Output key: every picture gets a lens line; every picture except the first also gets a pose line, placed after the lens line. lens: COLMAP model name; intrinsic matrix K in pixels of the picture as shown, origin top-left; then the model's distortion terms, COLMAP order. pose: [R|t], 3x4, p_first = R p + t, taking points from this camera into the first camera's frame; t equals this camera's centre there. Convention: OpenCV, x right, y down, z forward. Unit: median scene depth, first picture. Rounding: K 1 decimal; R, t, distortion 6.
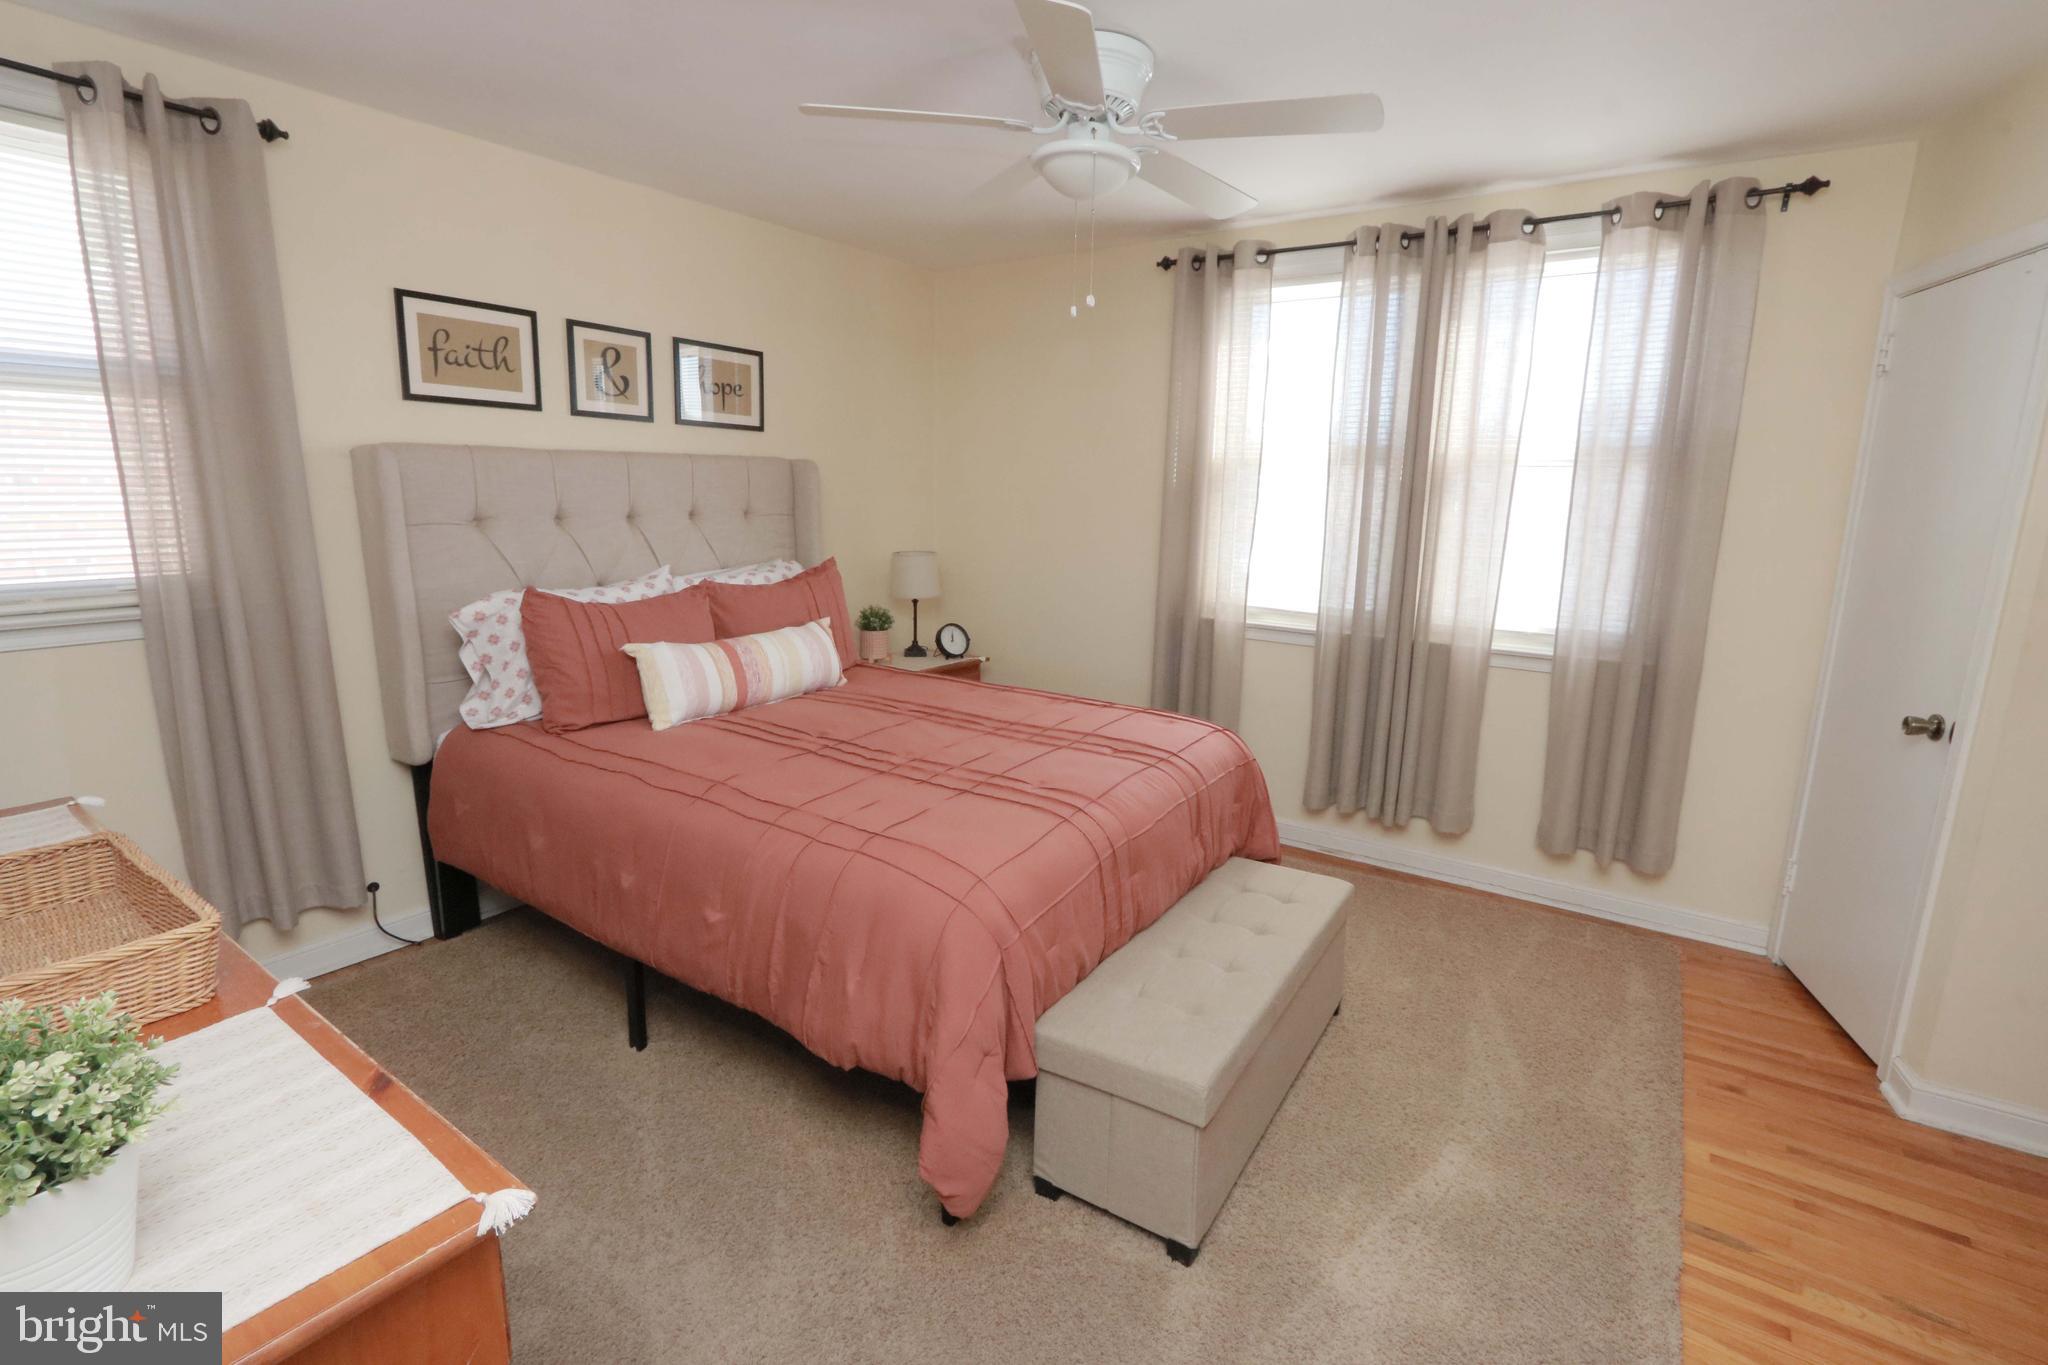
lens RADIAL K [[942.4, 0, 1028.5], [0, 942.4, 684.8], [0, 0, 1]] dist [-0.022424, 0.004569]
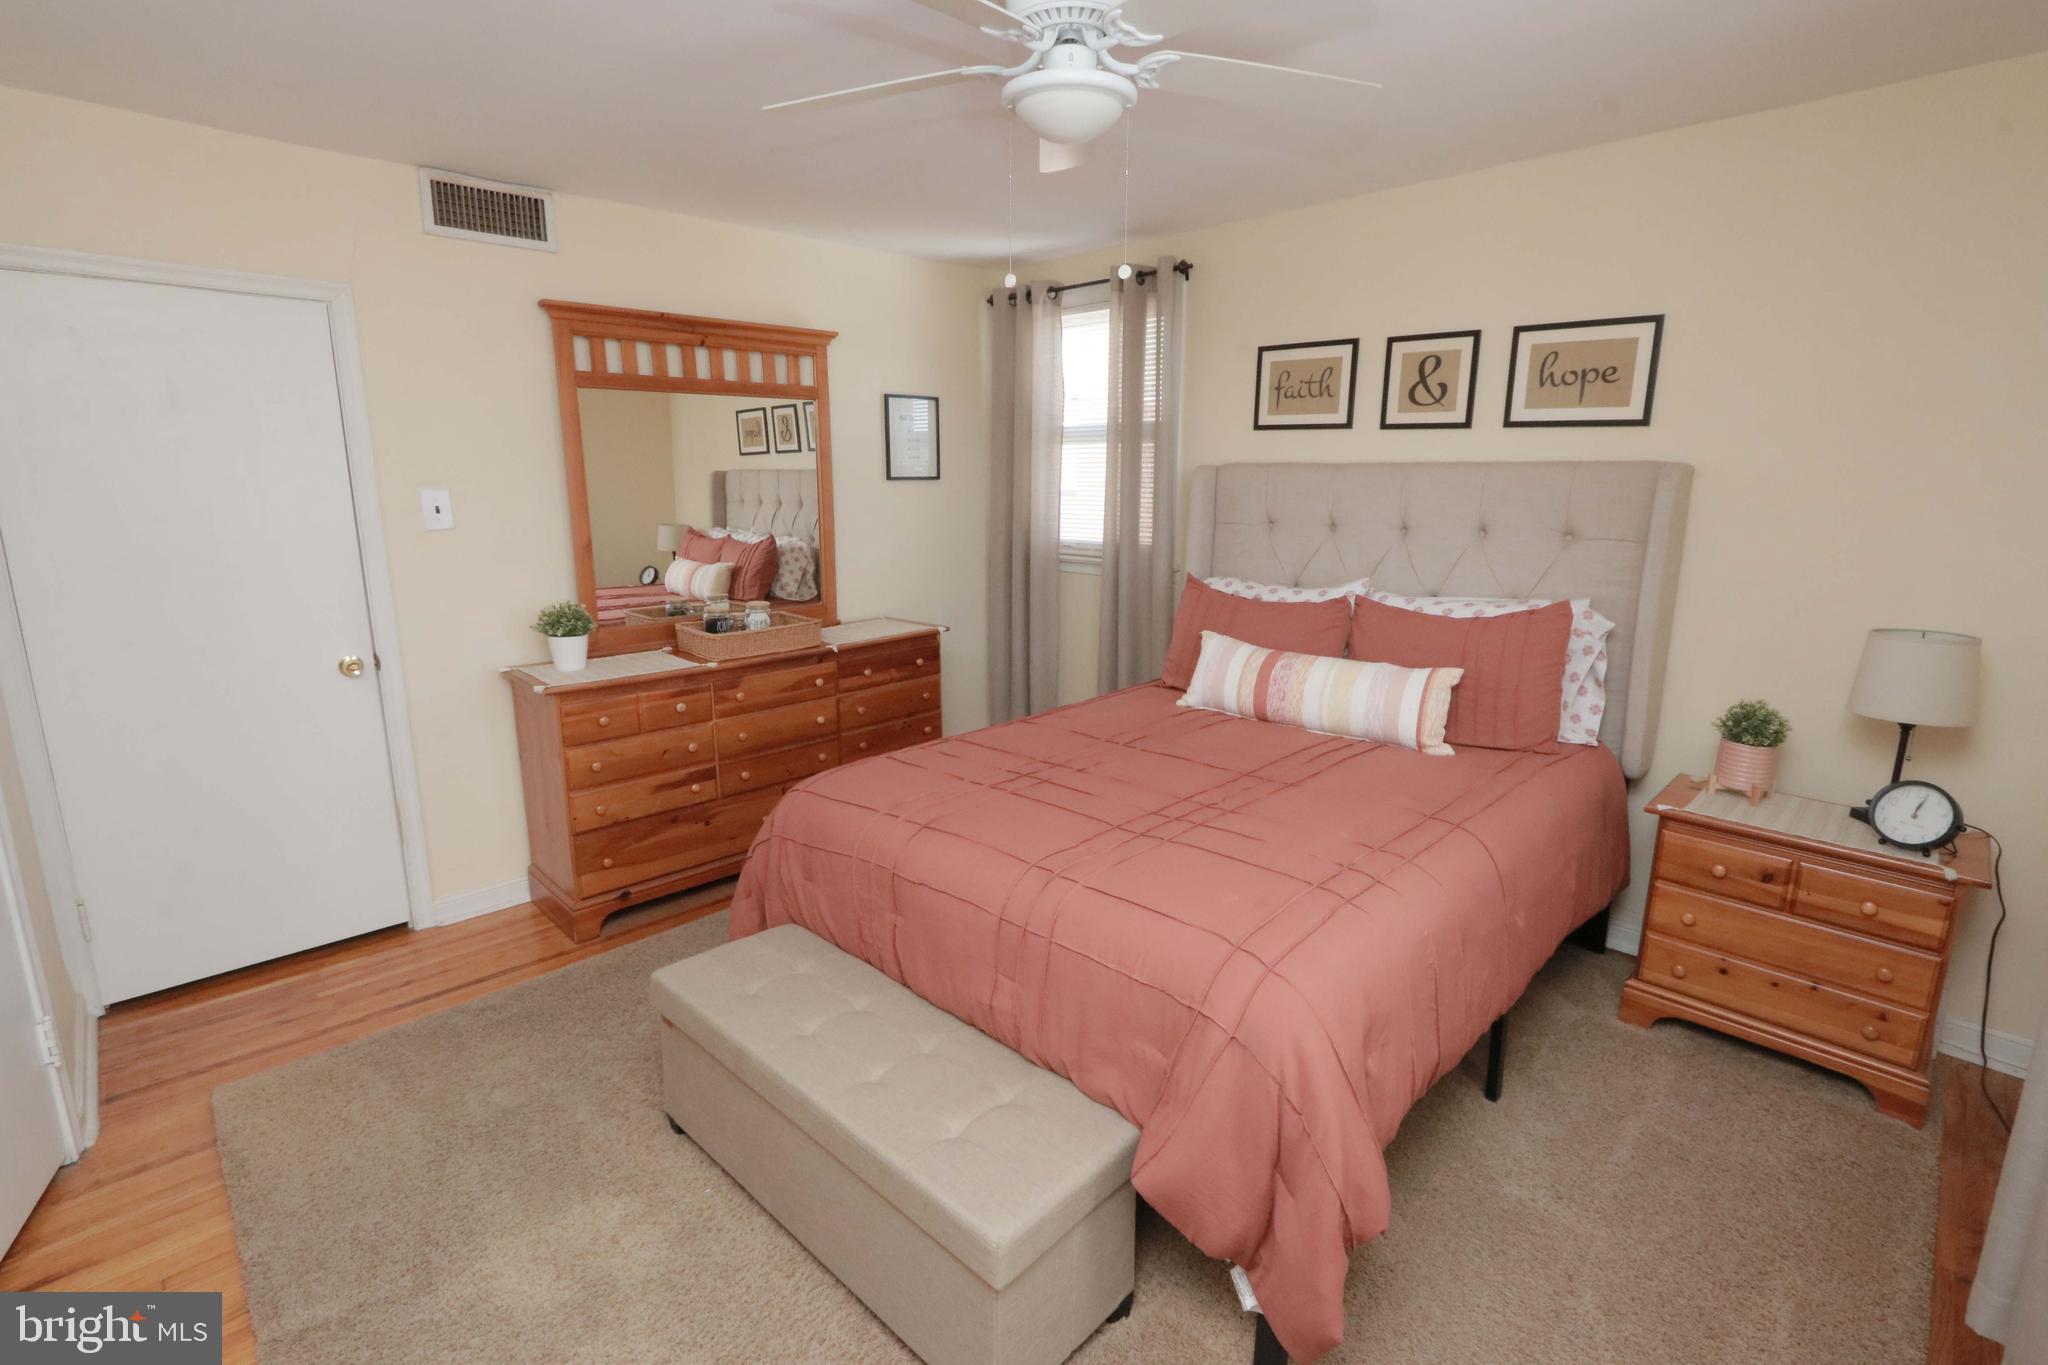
lens RADIAL K [[991.5, 0, 1028.6], [0, 991.5, 679.9], [0, 0, 1]] dist [-0.000086, 0.000048]
pose [[-0.221474, 0.178811, -0.958632, 0.768370], [-0.215051, 0.949887, 0.226864, -0.205175], [0.951158, 0.256399, -0.171921, 0.962816]]
